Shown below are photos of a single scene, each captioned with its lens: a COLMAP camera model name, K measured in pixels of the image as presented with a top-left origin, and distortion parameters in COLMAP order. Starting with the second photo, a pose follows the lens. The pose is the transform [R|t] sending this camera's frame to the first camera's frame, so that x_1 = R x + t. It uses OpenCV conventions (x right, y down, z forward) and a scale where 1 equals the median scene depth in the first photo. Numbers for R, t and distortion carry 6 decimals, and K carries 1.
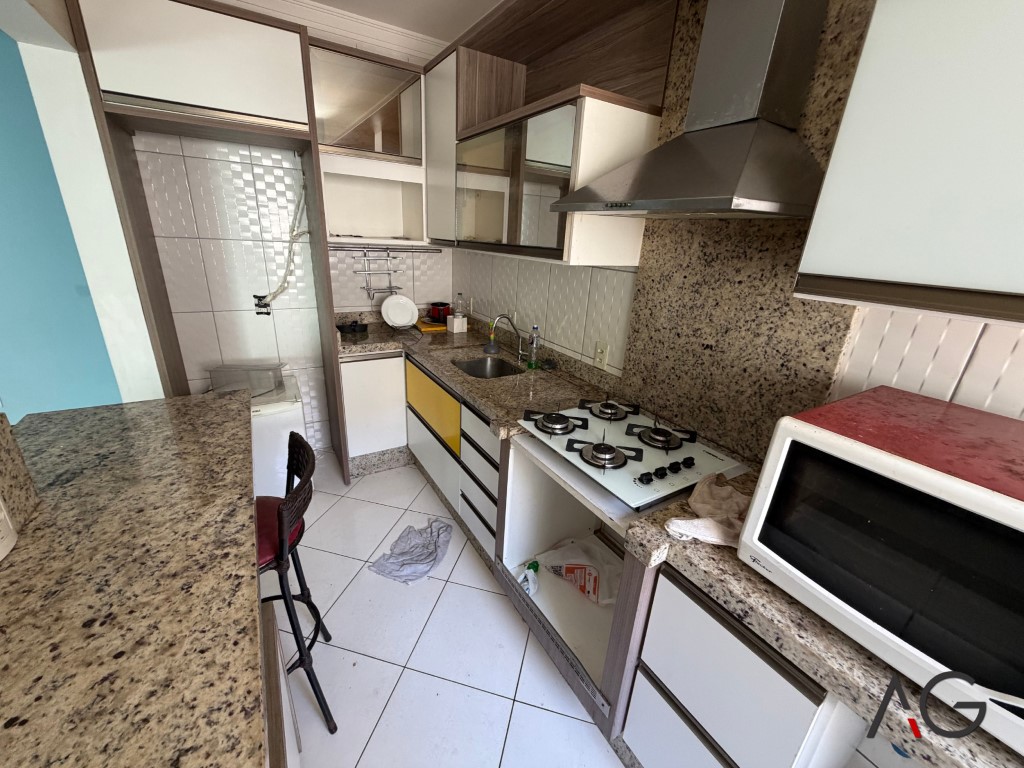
lens RADIAL K [[408.0, 0, 507.1], [0, 408.0, 380.6], [0, 0, 1]] dist [0.000313, -0.001405]
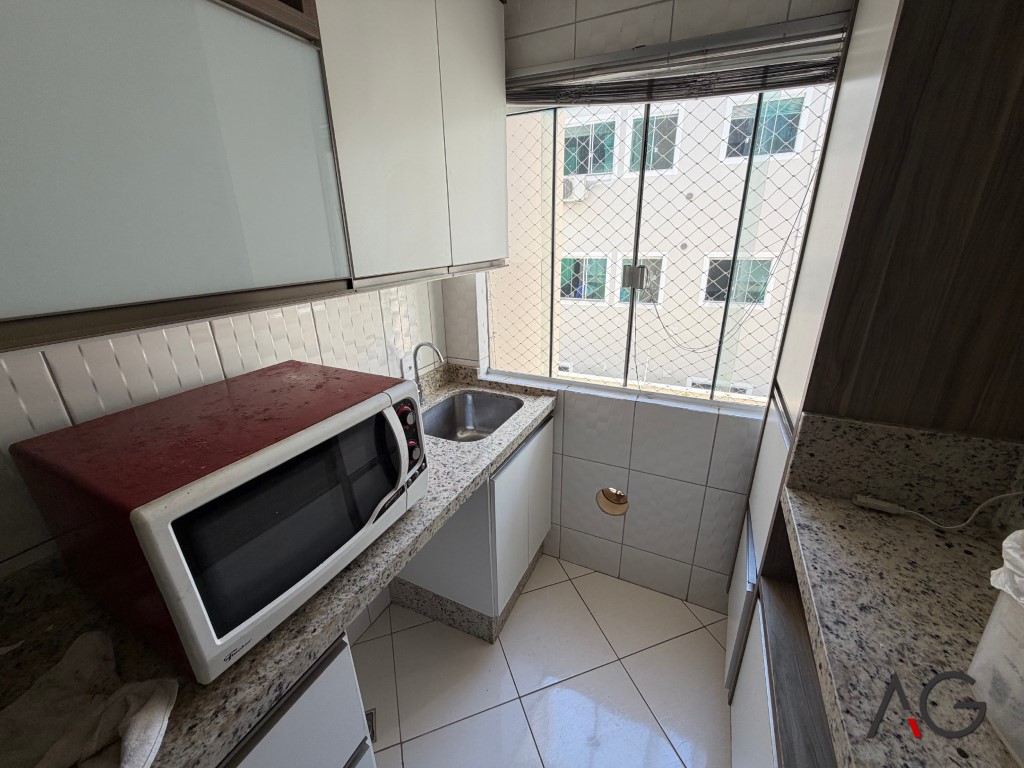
lens RADIAL K [[408.0, 0, 506.1], [0, 408.0, 386.0], [0, 0, 1]] dist [0.000313, -0.001405]
pose [[-0.540632, -0.326834, 0.775175, -0.082183], [0.280182, 0.798886, 0.532240, -0.156945], [-0.793231, 0.504936, -0.340331, 0.341376]]
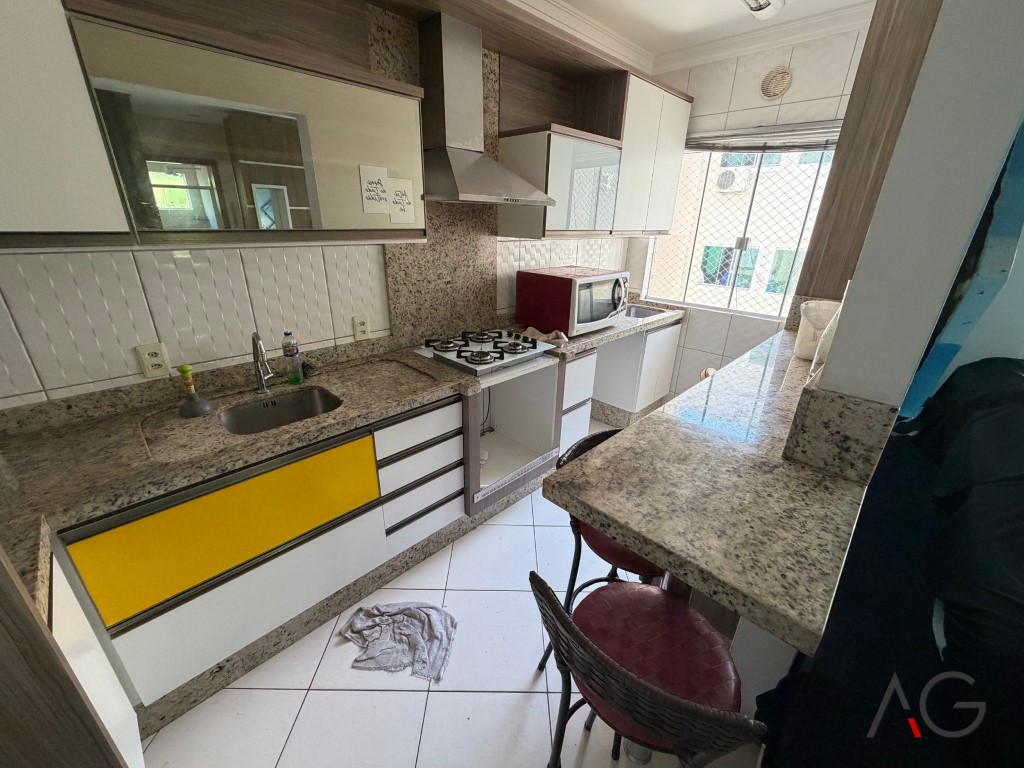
lens RADIAL K [[408.0, 0, 508.9], [0, 408.0, 382.8], [0, 0, 1]] dist [0.000313, -0.001405]
pose [[-0.241857, -0.413380, 0.877851, -1.179951], [0.295950, 0.830174, 0.472466, -0.457533], [-0.924077, 0.374069, -0.078443, 1.083000]]
